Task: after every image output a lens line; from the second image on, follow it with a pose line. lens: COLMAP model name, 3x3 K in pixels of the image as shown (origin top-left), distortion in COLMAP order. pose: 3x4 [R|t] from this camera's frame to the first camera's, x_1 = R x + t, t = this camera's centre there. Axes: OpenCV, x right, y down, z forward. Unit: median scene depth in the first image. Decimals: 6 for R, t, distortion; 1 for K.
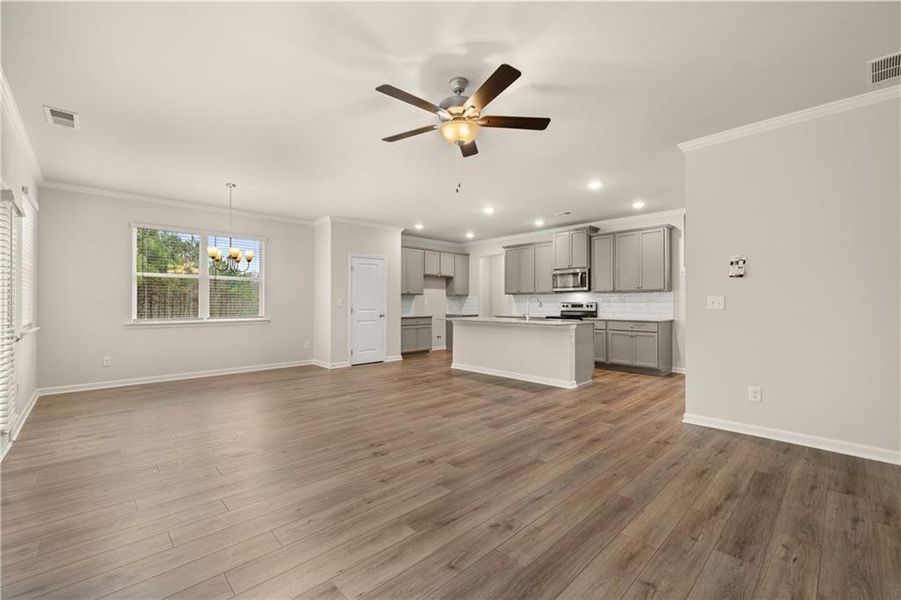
lens RADIAL K [[377.5, 0, 450.1], [0, 377.5, 305.2], [0, 0, 1]] dist [-0.000621, -0.000066]
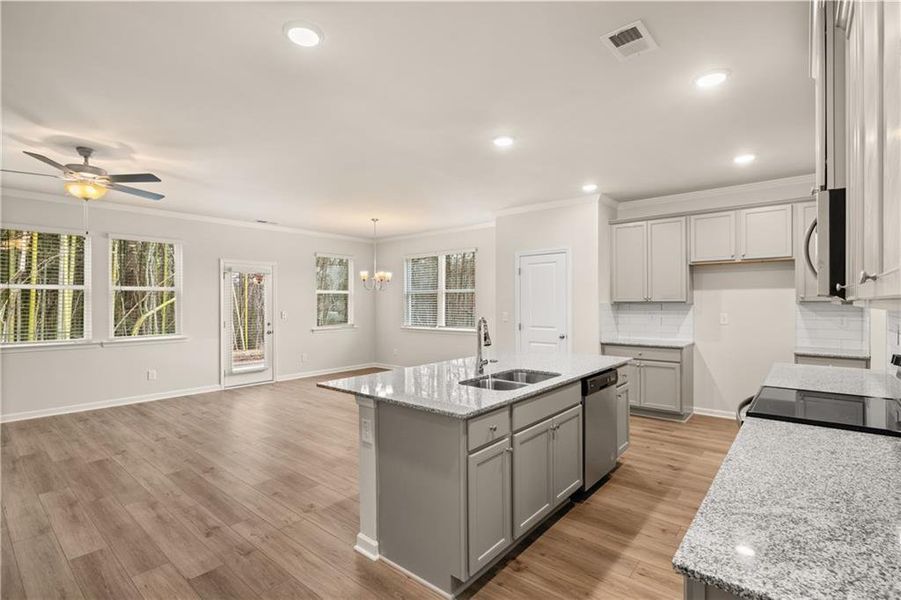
lens RADIAL K [[425.8, 0, 450.5], [0, 425.8, 300.0], [0, 0, 1]] dist [-0.002436, -0.000003]
pose [[0.104865, -0.004305, -0.994477, 0.825865], [-0.001459, 0.999989, -0.004482, -0.051155], [0.994485, 0.001921, 0.104858, 1.094030]]
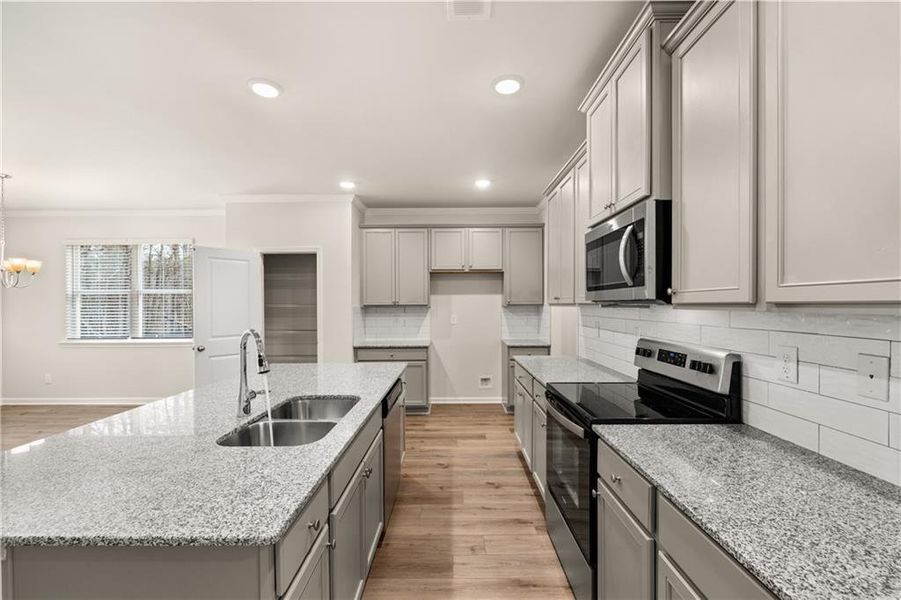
lens RADIAL K [[377.5, 0, 450.1], [0, 377.5, 305.2], [0, 0, 1]] dist [-0.000621, -0.000066]
pose [[0.716882, -0.000466, -0.697194, 0.618734], [0.000383, 1.000000, -0.000275, -0.051731], [0.697194, -0.000070, 0.716882, 1.080141]]
